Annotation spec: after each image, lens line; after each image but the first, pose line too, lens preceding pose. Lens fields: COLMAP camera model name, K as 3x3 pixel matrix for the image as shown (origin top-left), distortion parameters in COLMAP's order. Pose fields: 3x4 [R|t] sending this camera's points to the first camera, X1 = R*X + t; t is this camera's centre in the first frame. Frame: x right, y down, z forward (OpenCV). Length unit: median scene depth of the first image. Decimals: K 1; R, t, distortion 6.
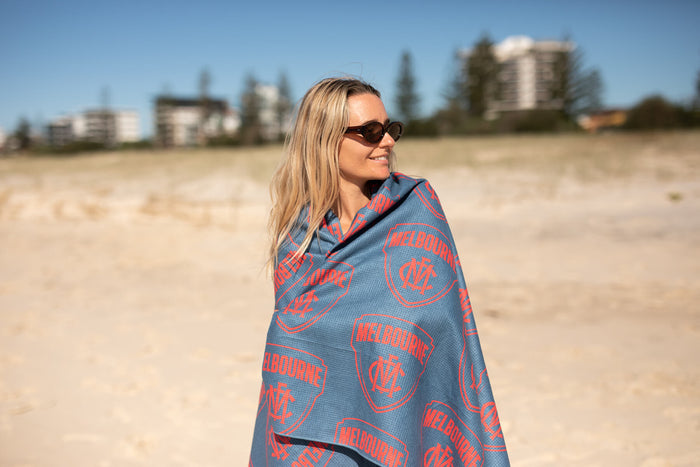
lens RADIAL K [[967.5, 0, 350.0], [0, 967.5, 233.5], [0, 0, 1]] dist [-0.014241, 0.063107]
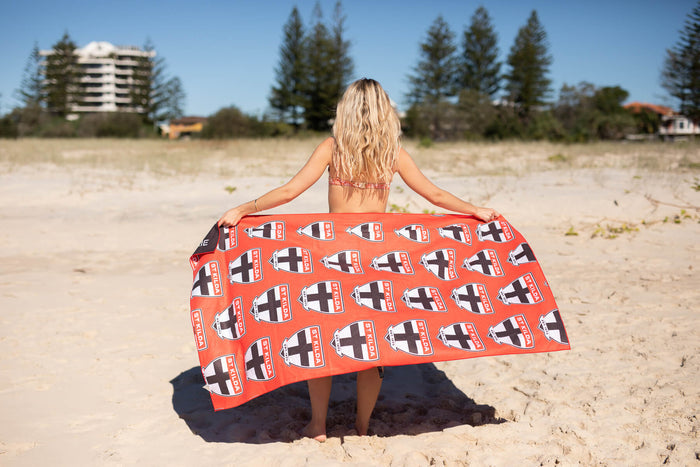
lens RADIAL K [[967.5, 0, 350.0], [0, 967.5, 233.5], [0, 0, 1]] dist [-0.014241, 0.063107]
pose [[0.910864, 0.003839, 0.412689, -0.022465], [-0.001382, 0.999980, -0.006252, 0.016489], [-0.412705, 0.005125, 0.910850, -0.121590]]
